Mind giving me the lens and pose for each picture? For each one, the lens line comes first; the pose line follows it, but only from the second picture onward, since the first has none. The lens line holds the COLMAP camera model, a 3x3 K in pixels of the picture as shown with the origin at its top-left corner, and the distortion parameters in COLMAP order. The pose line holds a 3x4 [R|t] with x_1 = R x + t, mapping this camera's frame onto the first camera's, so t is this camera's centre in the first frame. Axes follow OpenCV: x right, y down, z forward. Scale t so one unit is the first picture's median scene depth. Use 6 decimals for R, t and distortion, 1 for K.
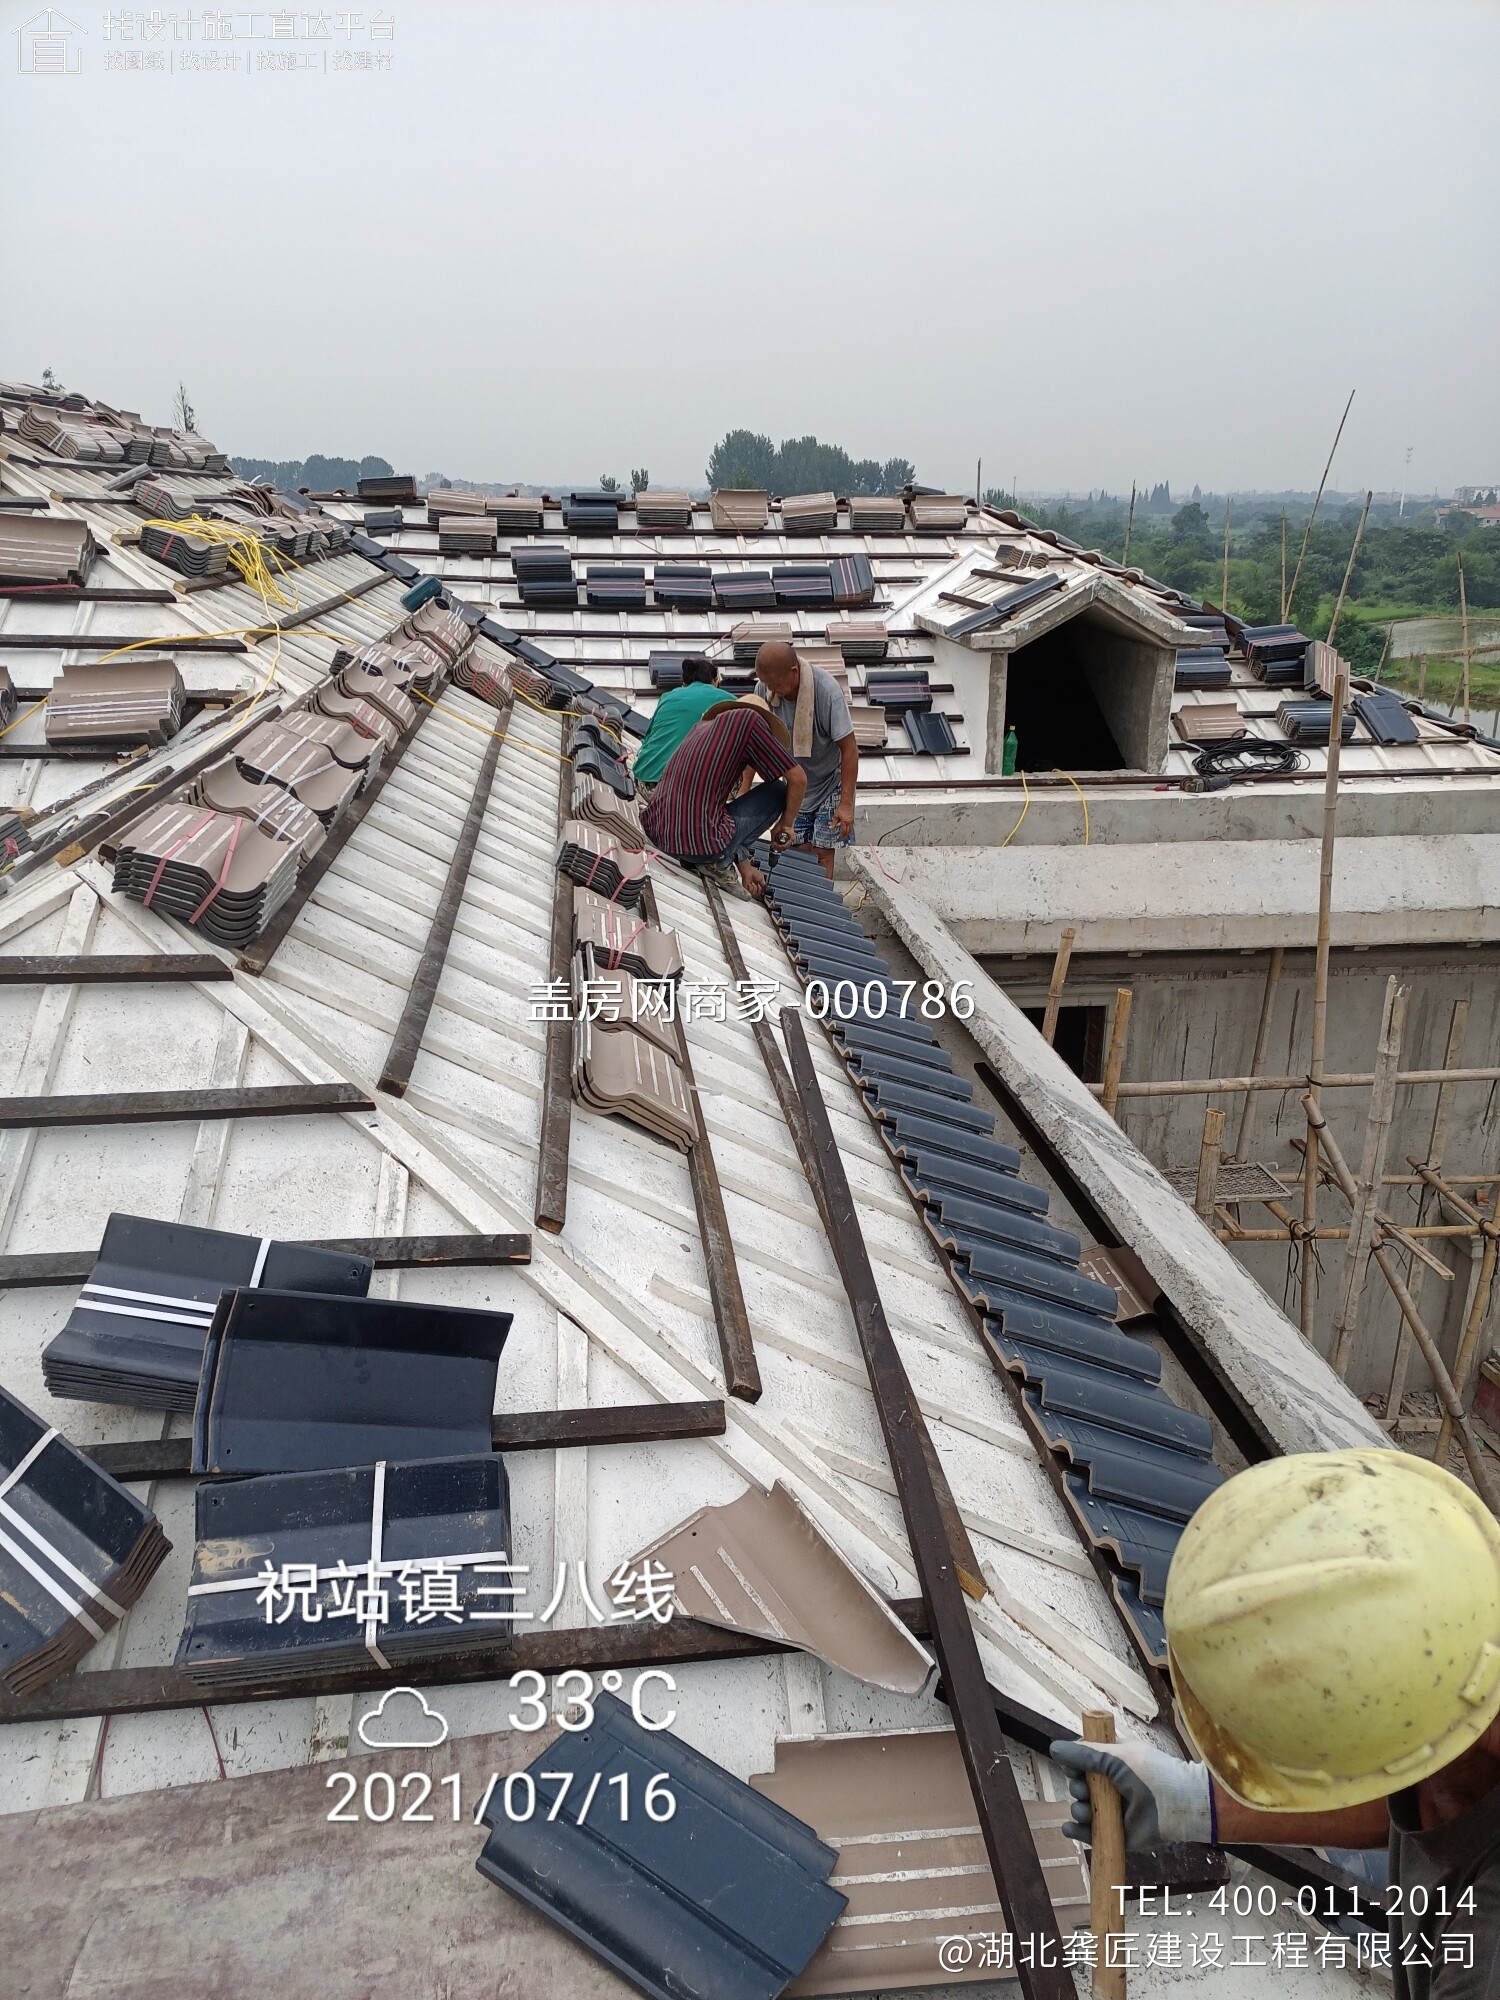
lens RADIAL K [[1490.8, 0, 758.3], [0, 1490.8, 990.5], [0, 0, 1]] dist [0.119731, -0.127987]
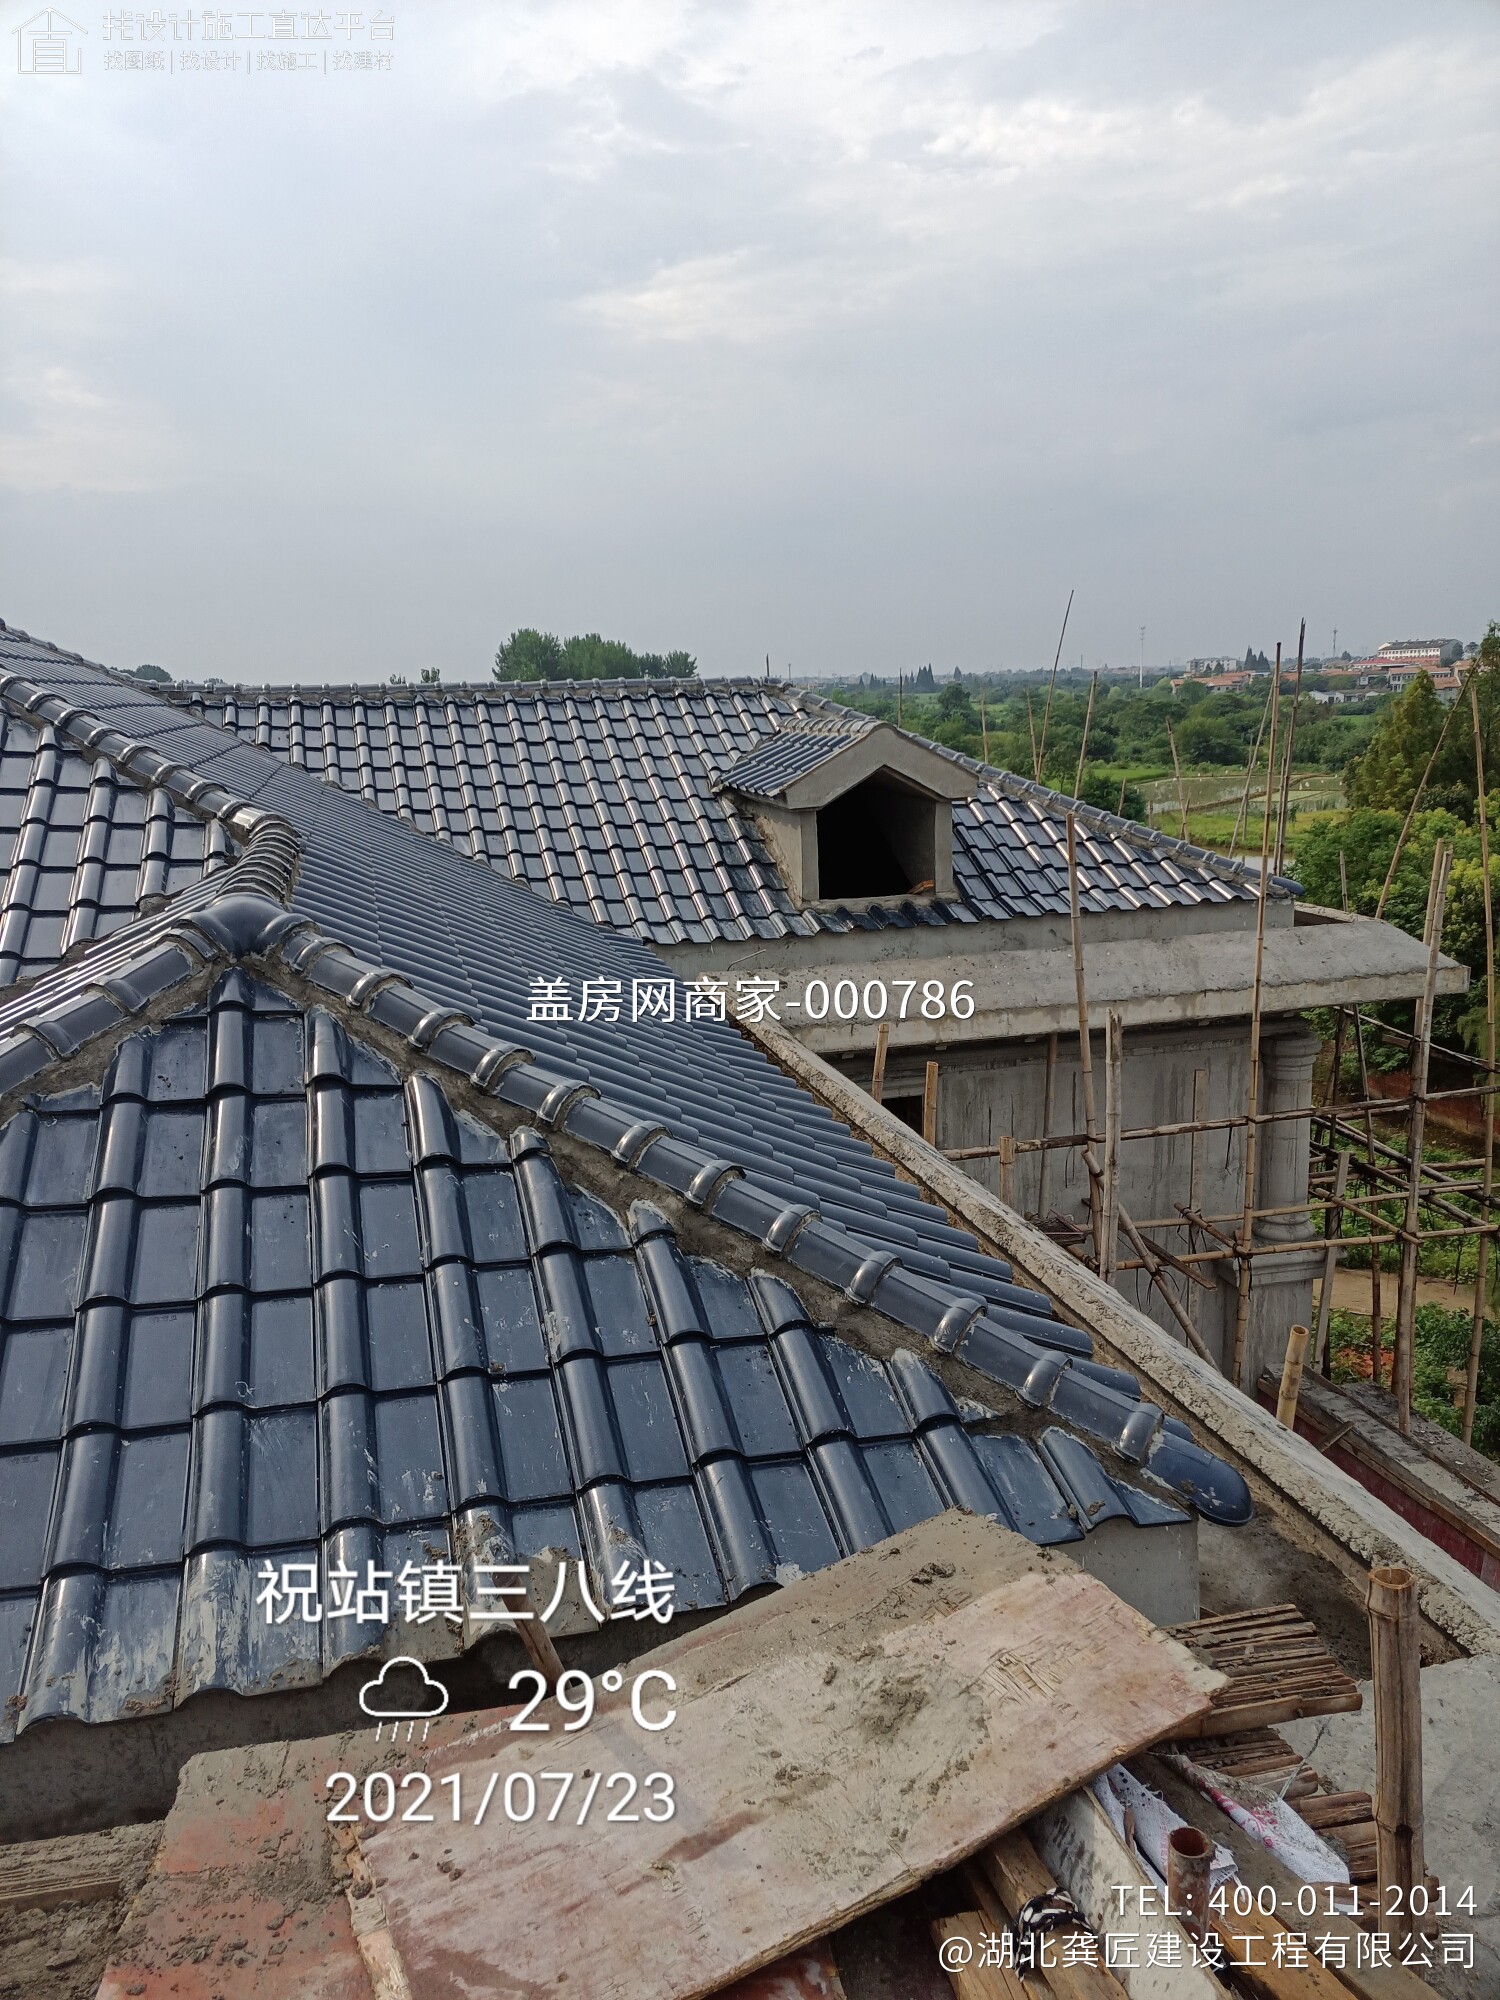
lens RADIAL K [[1490.8, 0, 758.3], [0, 1490.8, 990.5], [0, 0, 1]] dist [0.119731, -0.127987]
pose [[0.989626, -0.066921, 0.127127, -0.033763], [0.081281, 0.990451, -0.111353, 0.038844], [-0.118461, 0.120531, 0.985616, -0.131706]]
